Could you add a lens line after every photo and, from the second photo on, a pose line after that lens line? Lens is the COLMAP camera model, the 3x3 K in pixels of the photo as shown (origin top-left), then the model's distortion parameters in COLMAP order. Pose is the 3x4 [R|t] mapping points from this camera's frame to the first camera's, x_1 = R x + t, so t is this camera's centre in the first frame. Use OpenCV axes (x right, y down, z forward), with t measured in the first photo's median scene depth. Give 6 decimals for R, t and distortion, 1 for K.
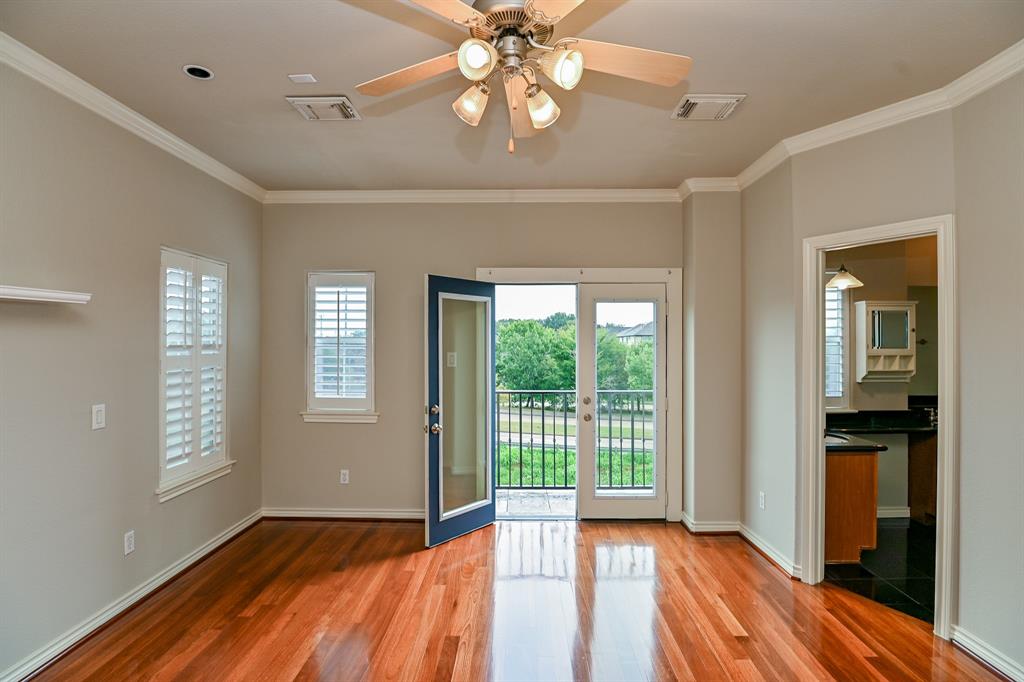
lens RADIAL K [[506.2, 0, 513.3], [0, 506.2, 341.5], [0, 0, 1]] dist [-0.024228, -0.003806]
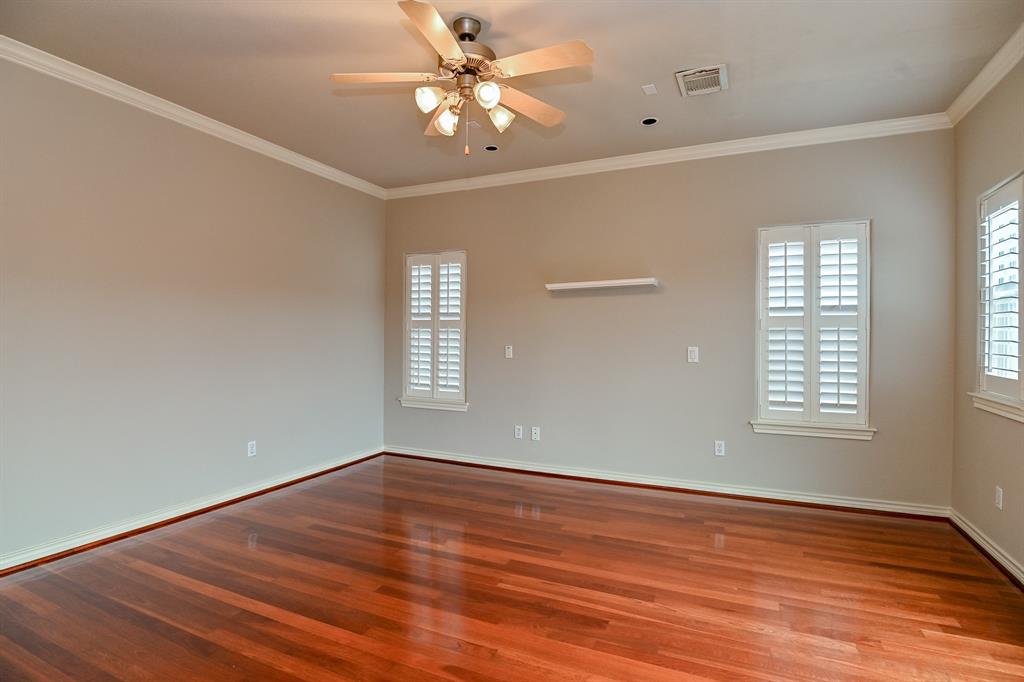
lens RADIAL K [[506.2, 0, 517.7], [0, 506.2, 338.6], [0, 0, 1]] dist [-0.024228, -0.003806]
pose [[-0.399395, 0.003595, -0.916772, 0.523200], [0.003649, 0.999991, 0.002331, 0.059873], [0.916771, -0.002415, -0.399405, 0.711228]]
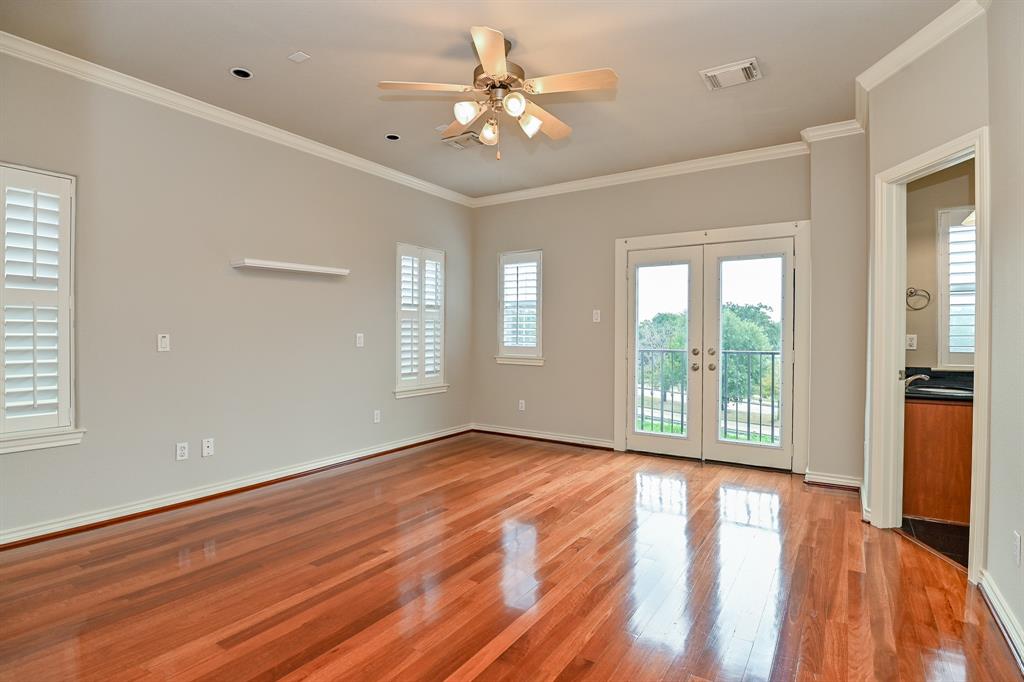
lens RADIAL K [[506.2, 0, 515.2], [0, 506.2, 339.0], [0, 0, 1]] dist [-0.024228, -0.003806]
pose [[0.845919, 0.007199, -0.533263, 0.381336], [0.000978, 0.999886, 0.015051, 0.075671], [0.533310, -0.013254, 0.845816, -0.150071]]
